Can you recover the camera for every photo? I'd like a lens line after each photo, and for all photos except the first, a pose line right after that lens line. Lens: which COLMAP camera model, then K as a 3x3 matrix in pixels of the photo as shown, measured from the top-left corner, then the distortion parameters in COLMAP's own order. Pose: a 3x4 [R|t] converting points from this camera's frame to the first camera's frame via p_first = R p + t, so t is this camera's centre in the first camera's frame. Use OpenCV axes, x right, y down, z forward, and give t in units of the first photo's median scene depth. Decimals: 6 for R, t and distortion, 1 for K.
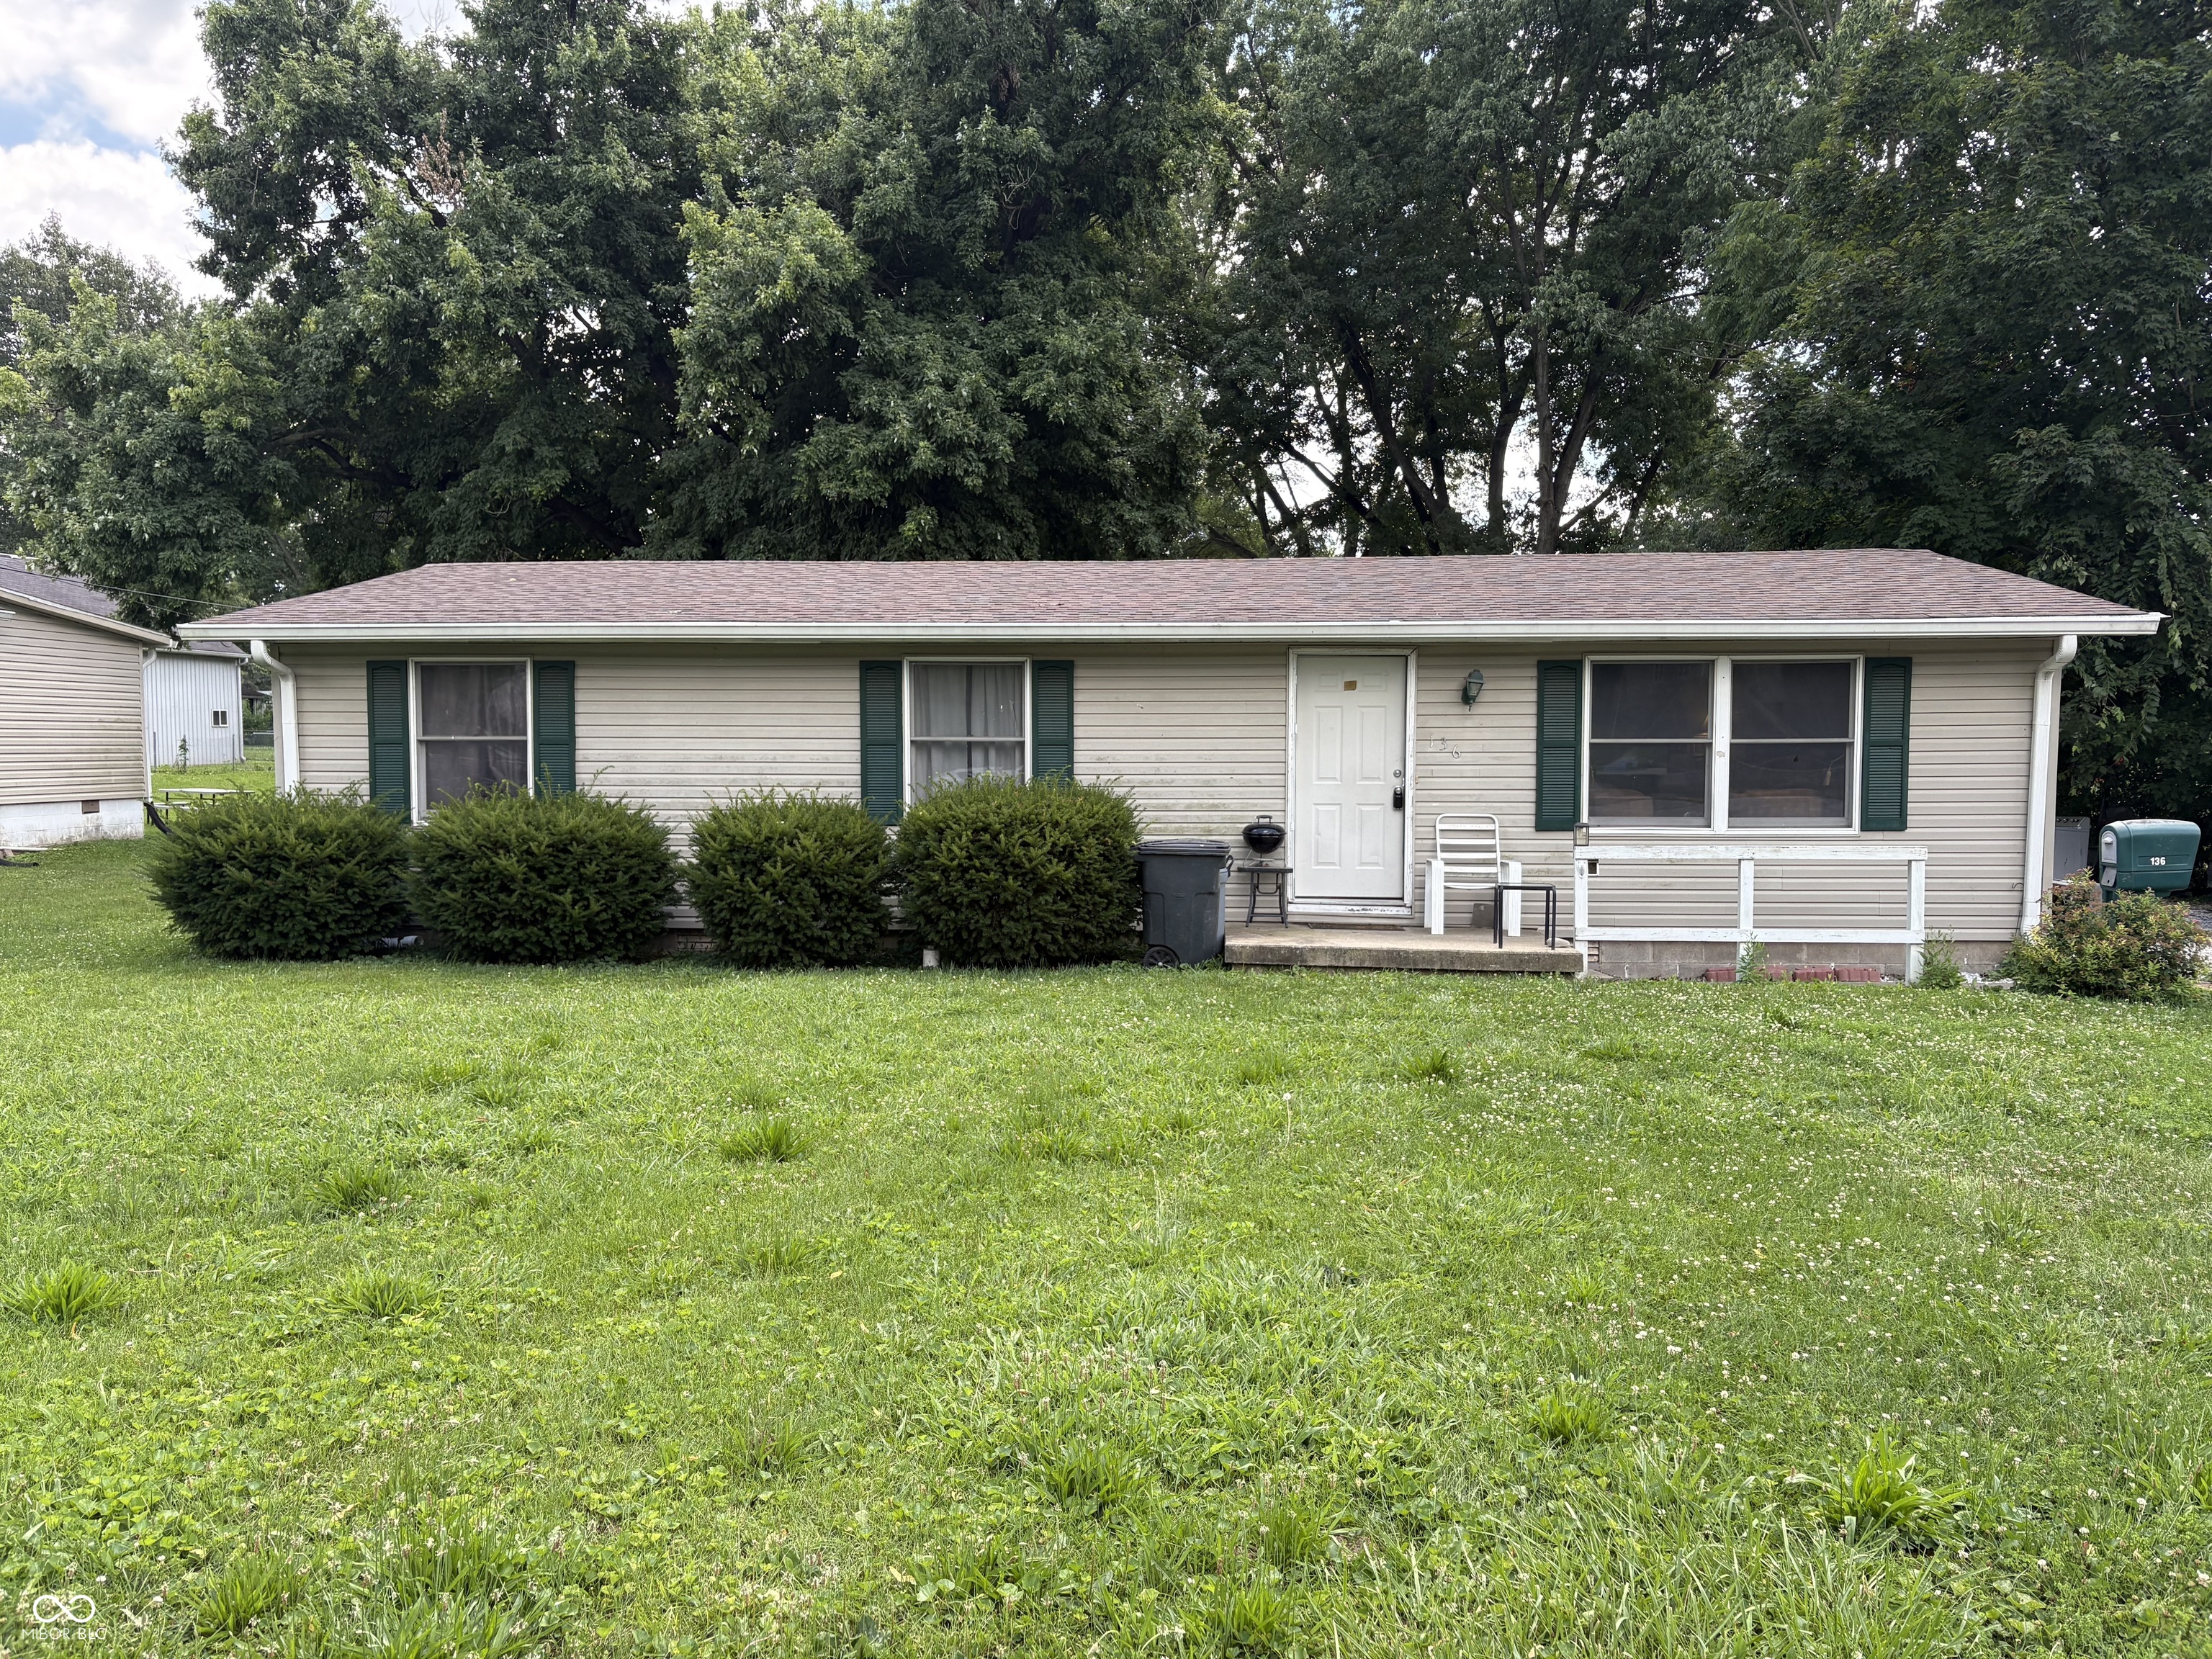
lens RADIAL K [[1675.6, 0, 1087.9], [0, 1675.6, 830.3], [0, 0, 1]] dist [0.062589, -0.052600]
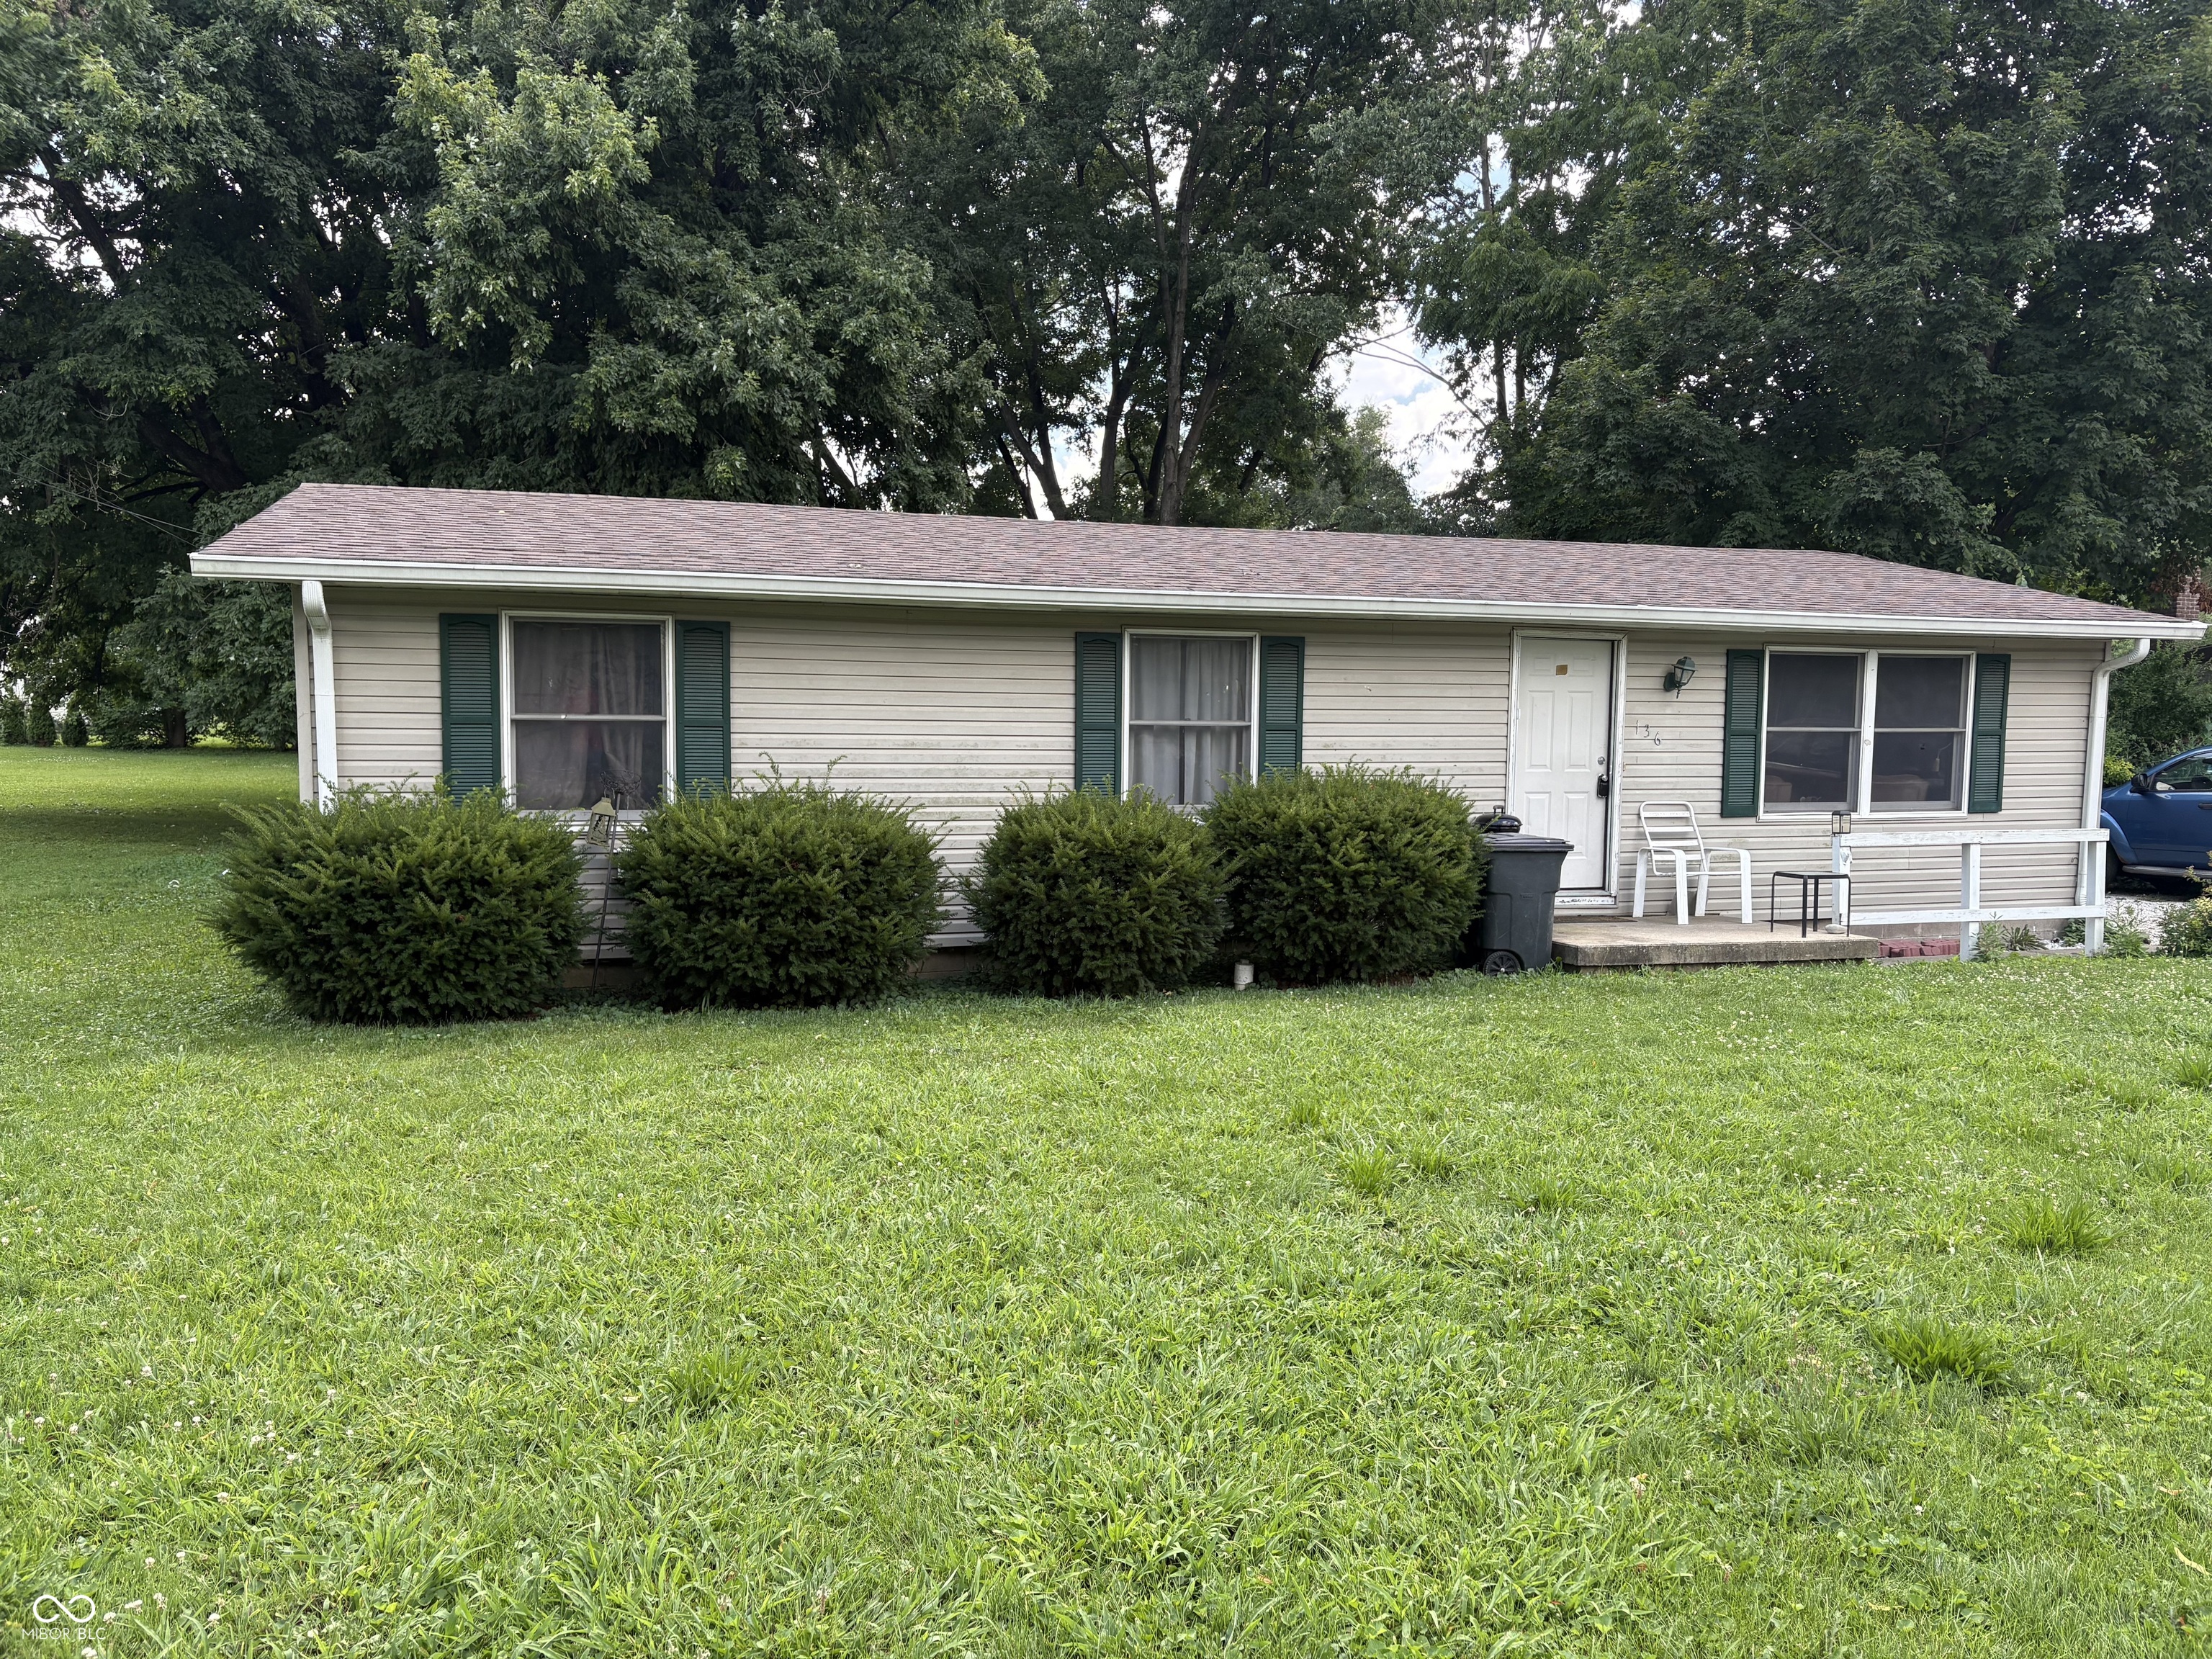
lens RADIAL K [[1675.6, 0, 1090.0], [0, 1675.6, 825.3], [0, 0, 1]] dist [0.062589, -0.052600]
pose [[0.925477, -0.016722, 0.378435, -0.464970], [0.010543, 0.999775, 0.018394, -0.017520], [-0.378658, -0.013034, 0.925445, 0.203402]]
